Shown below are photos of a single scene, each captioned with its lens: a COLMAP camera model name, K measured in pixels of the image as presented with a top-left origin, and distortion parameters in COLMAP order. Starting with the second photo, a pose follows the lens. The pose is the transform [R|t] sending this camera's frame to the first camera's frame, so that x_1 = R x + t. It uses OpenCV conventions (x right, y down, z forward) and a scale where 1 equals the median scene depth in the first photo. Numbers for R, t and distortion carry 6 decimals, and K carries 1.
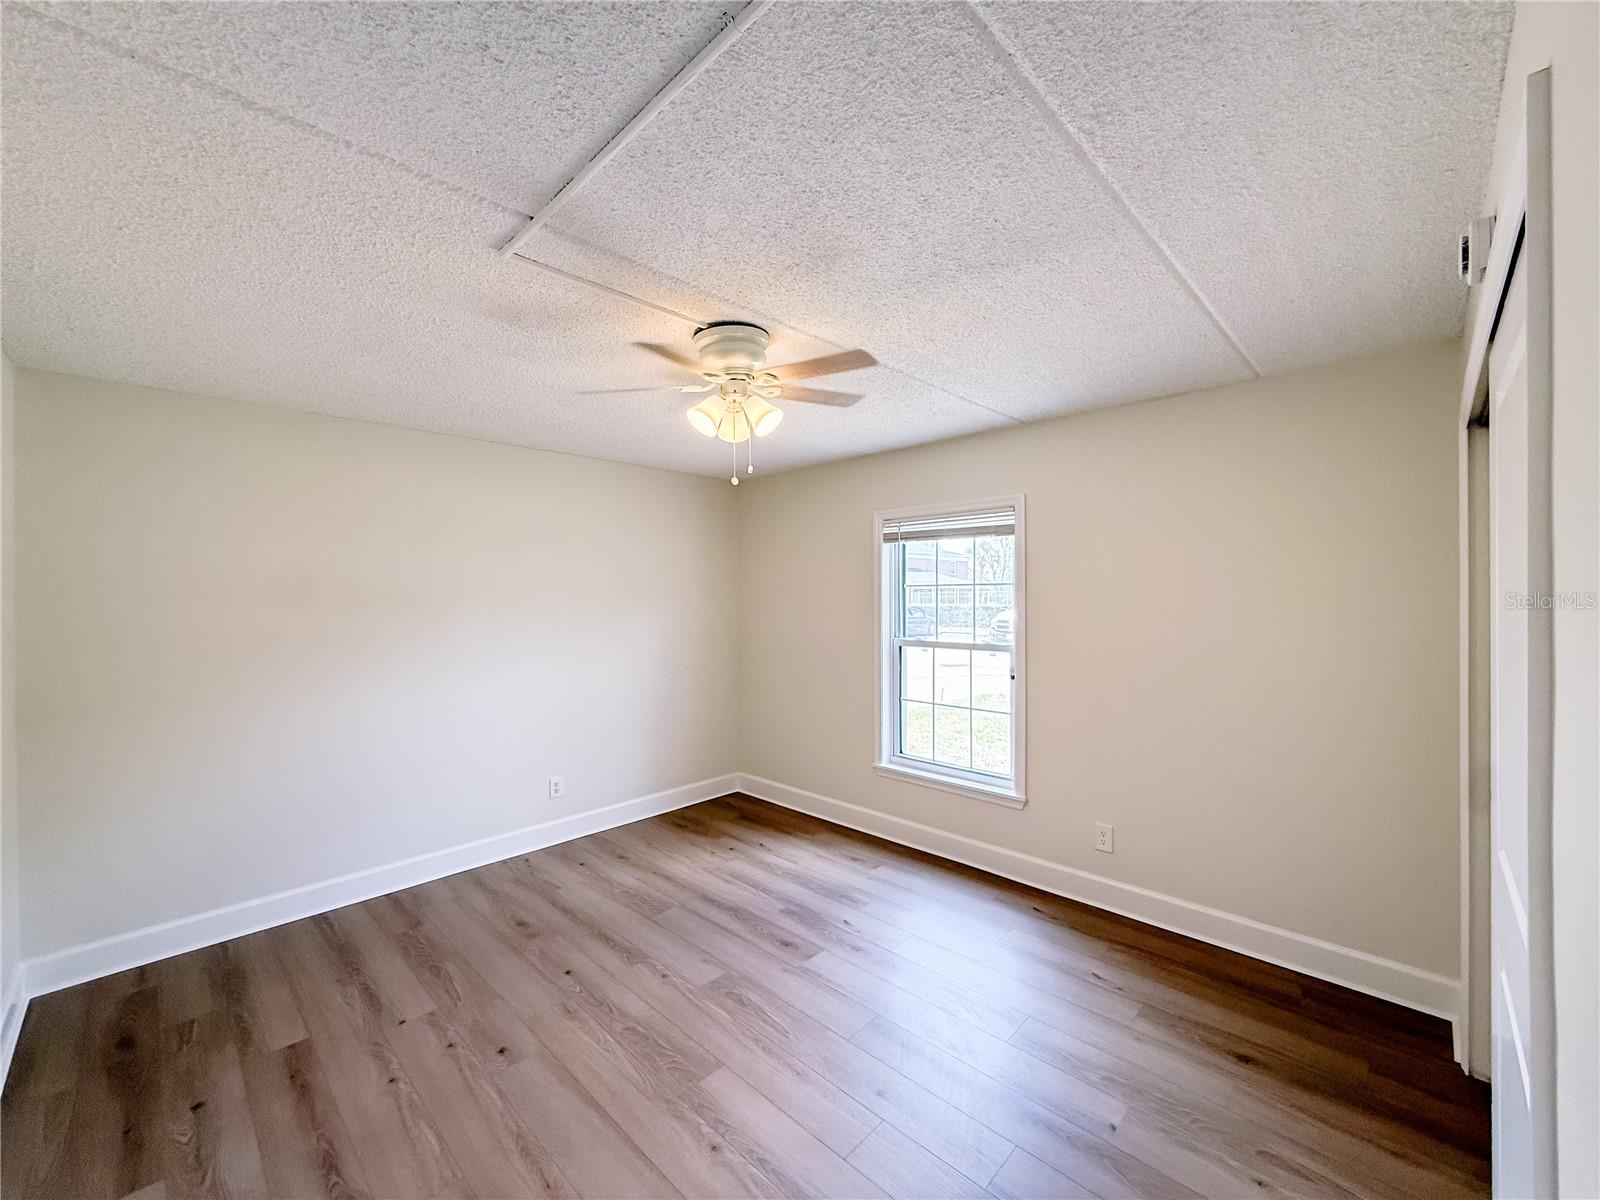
lens RADIAL K [[630.7, 0, 790.4], [0, 630.7, 602.8], [0, 0, 1]] dist [-0.001656, -0.000137]
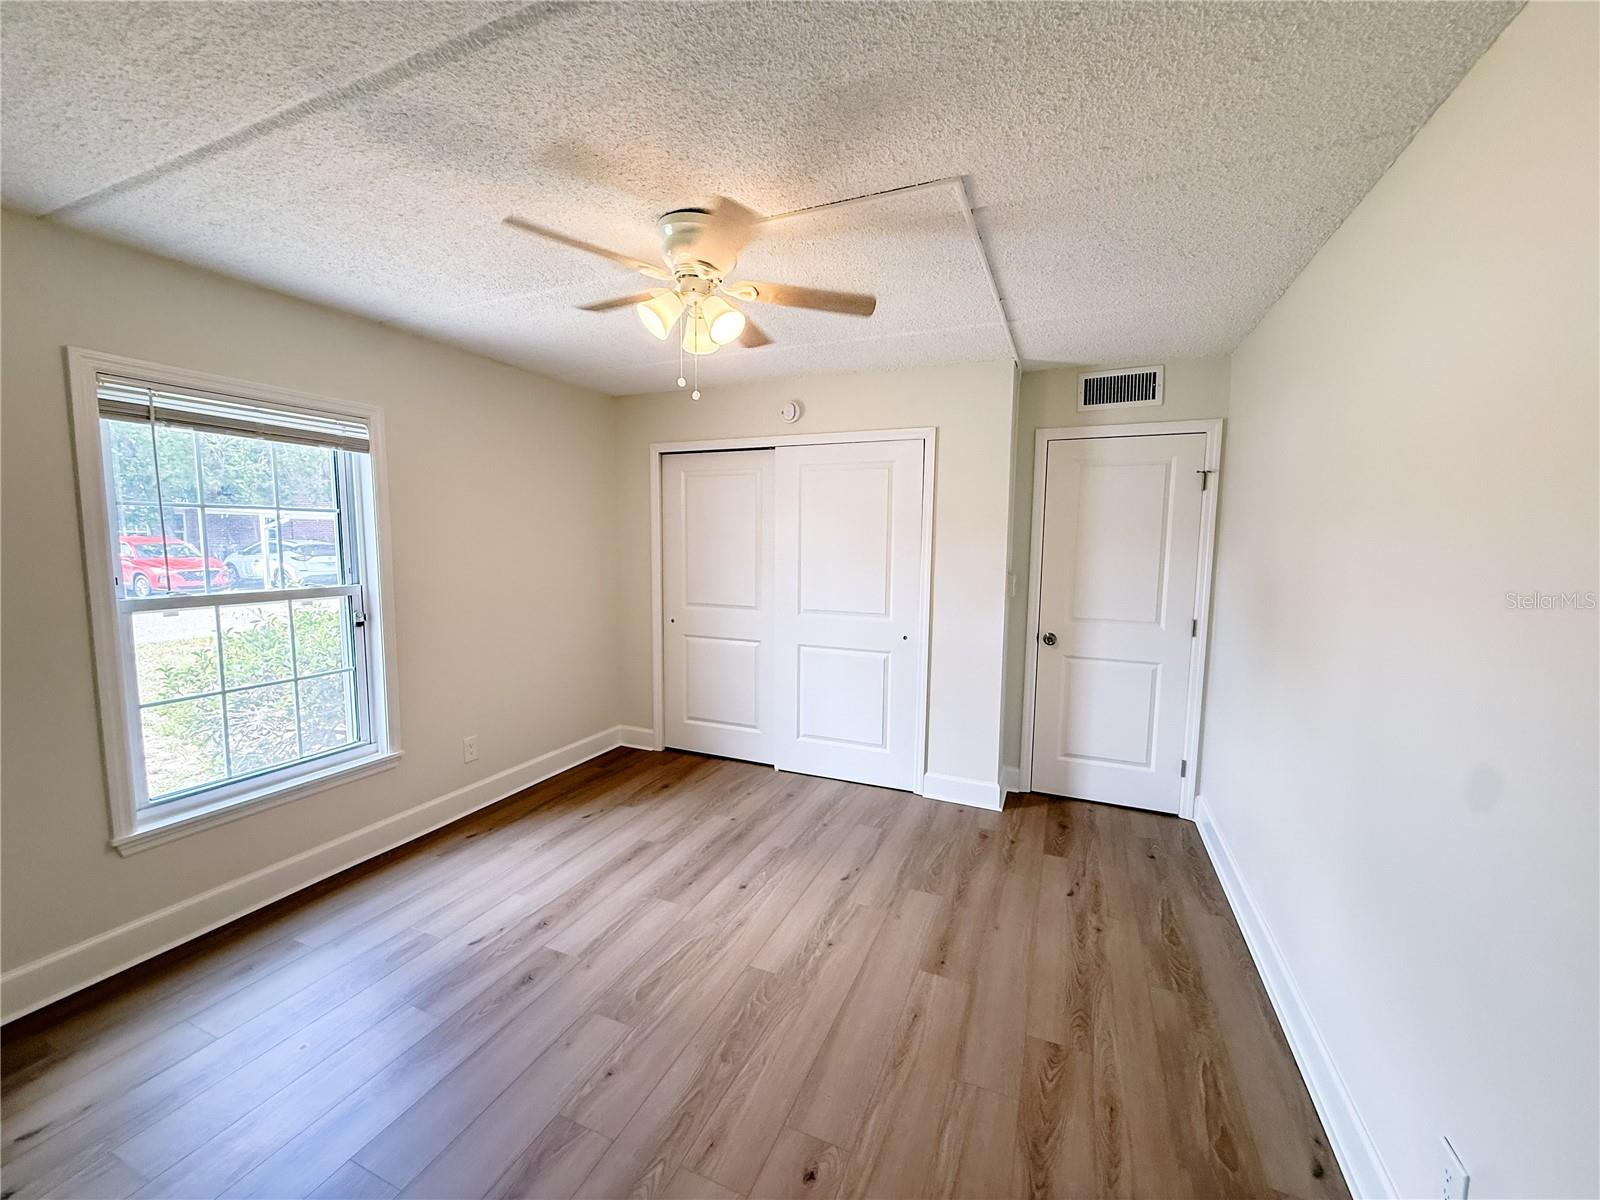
lens RADIAL K [[630.7, 0, 800.9], [0, 630.7, 608.4], [0, 0, 1]] dist [-0.001656, -0.000137]
pose [[-0.357233, -0.103625, 0.928249, -0.862550], [0.001693, 0.993753, 0.111588, 0.006640], [-0.934014, 0.041434, -0.354826, 1.024223]]
